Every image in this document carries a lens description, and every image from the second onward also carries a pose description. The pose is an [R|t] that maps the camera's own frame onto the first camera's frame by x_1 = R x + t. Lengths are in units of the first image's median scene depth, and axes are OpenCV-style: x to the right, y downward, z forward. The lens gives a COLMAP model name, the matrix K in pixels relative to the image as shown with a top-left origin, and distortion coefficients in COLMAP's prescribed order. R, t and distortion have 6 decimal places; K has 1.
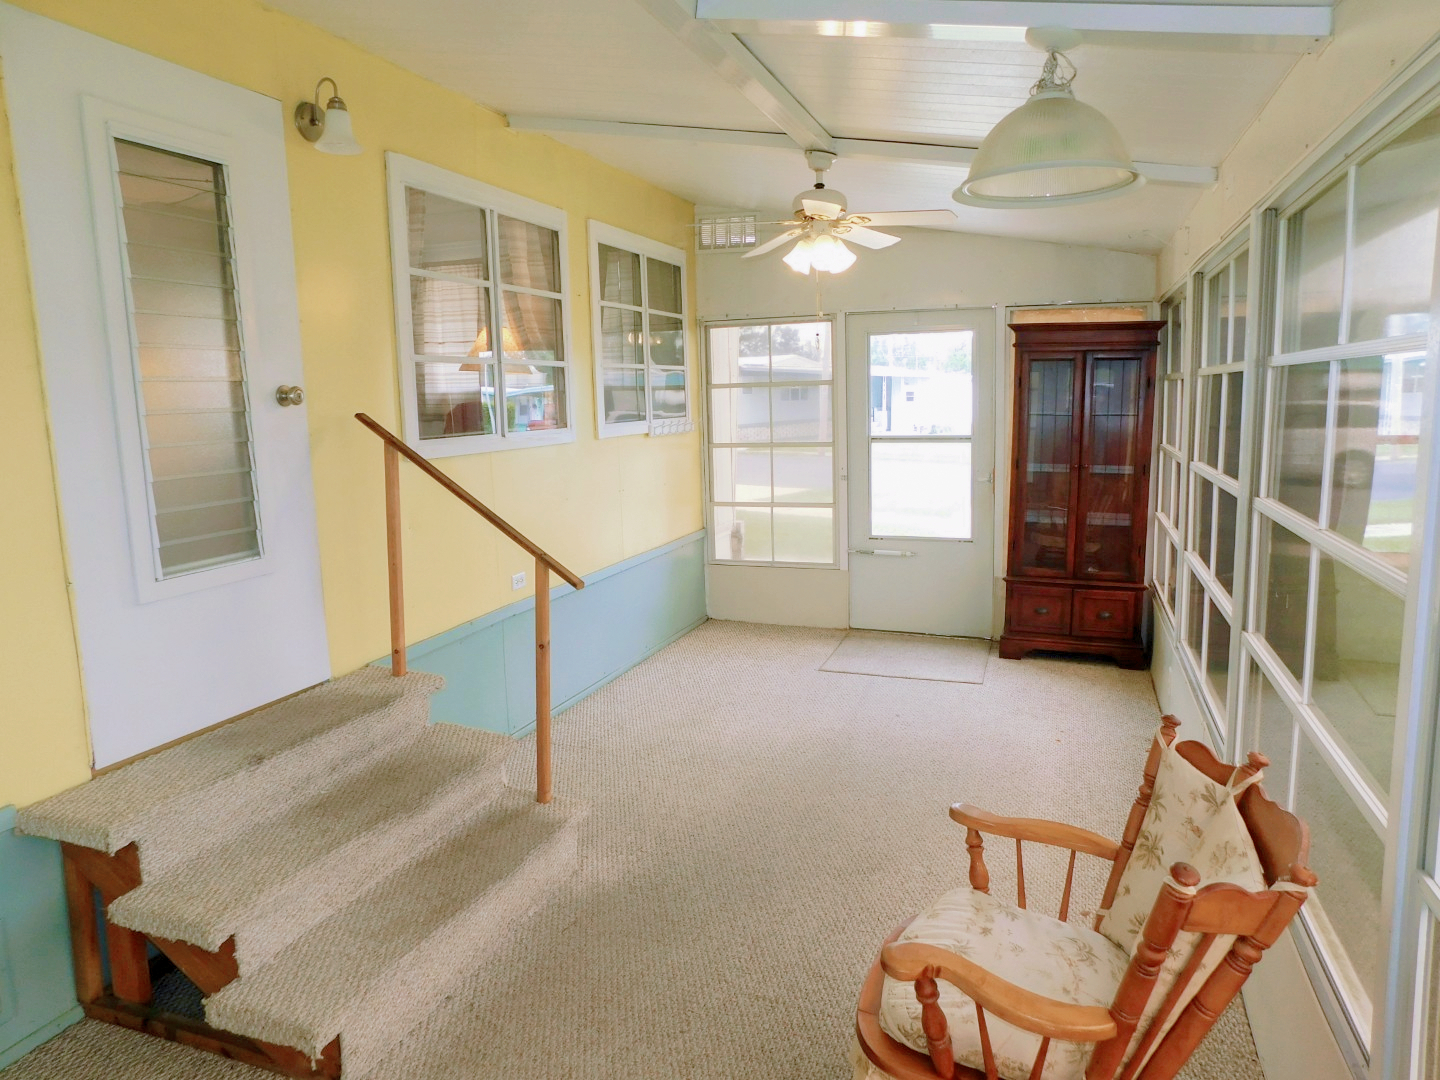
lens RADIAL K [[949.4, 0, 721.1], [0, 949.4, 534.0], [0, 0, 1]] dist [-0.069486, 0.055327]
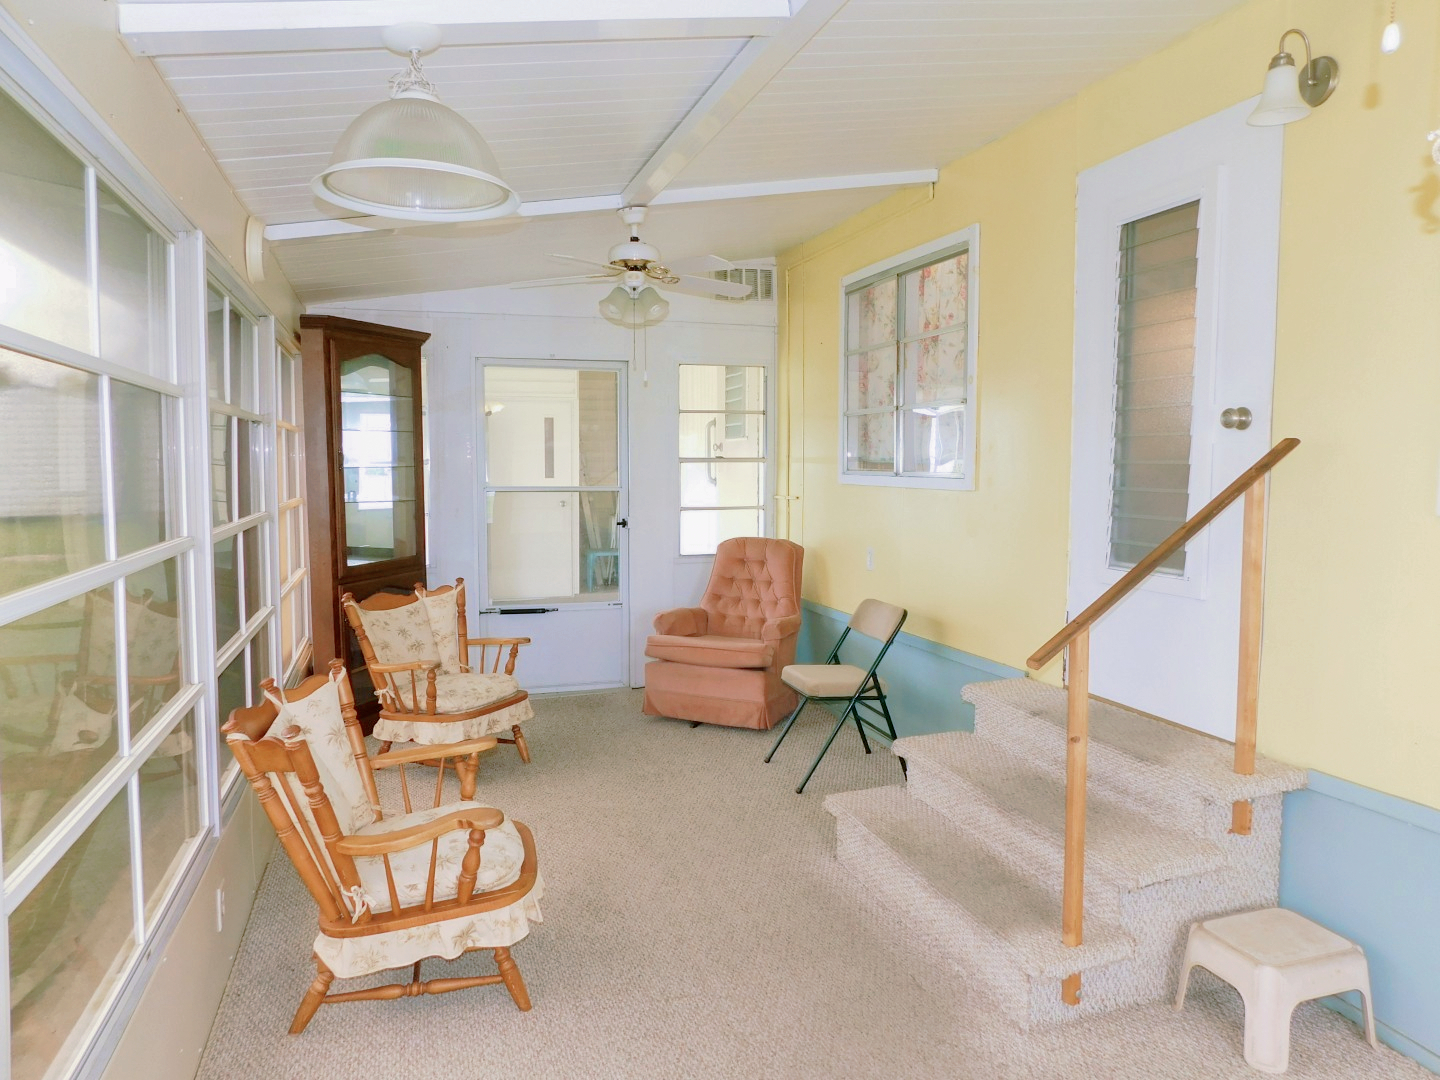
lens RADIAL K [[949.4, 0, 721.1], [0, 949.4, 534.0], [0, 0, 1]] dist [-0.069486, 0.055327]
pose [[-0.789285, 0.065601, -0.610512, 0.512612], [-0.073853, 0.976916, 0.200450, -0.186140], [0.609569, 0.203301, -0.766221, 1.447754]]
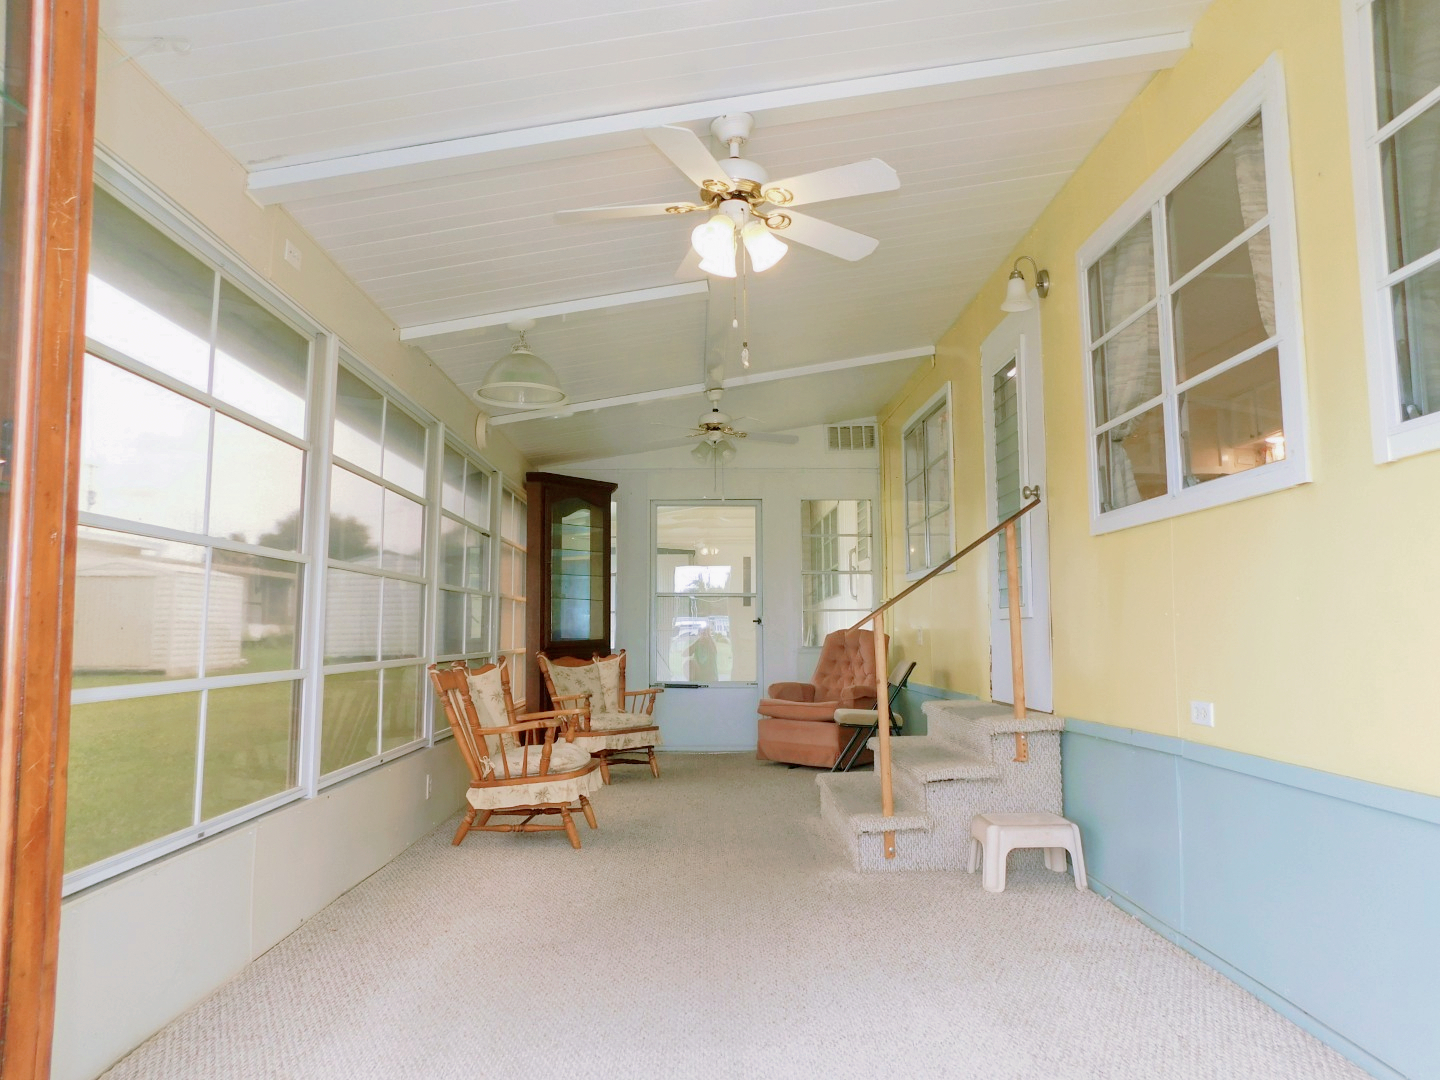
lens RADIAL K [[949.4, 0, 721.1], [0, 949.4, 534.0], [0, 0, 1]] dist [-0.069486, 0.055327]
pose [[-0.936139, -0.011909, -0.351427, 0.472070], [-0.027371, 0.998862, 0.039062, -0.130499], [0.350562, 0.046186, -0.935400, 2.203185]]
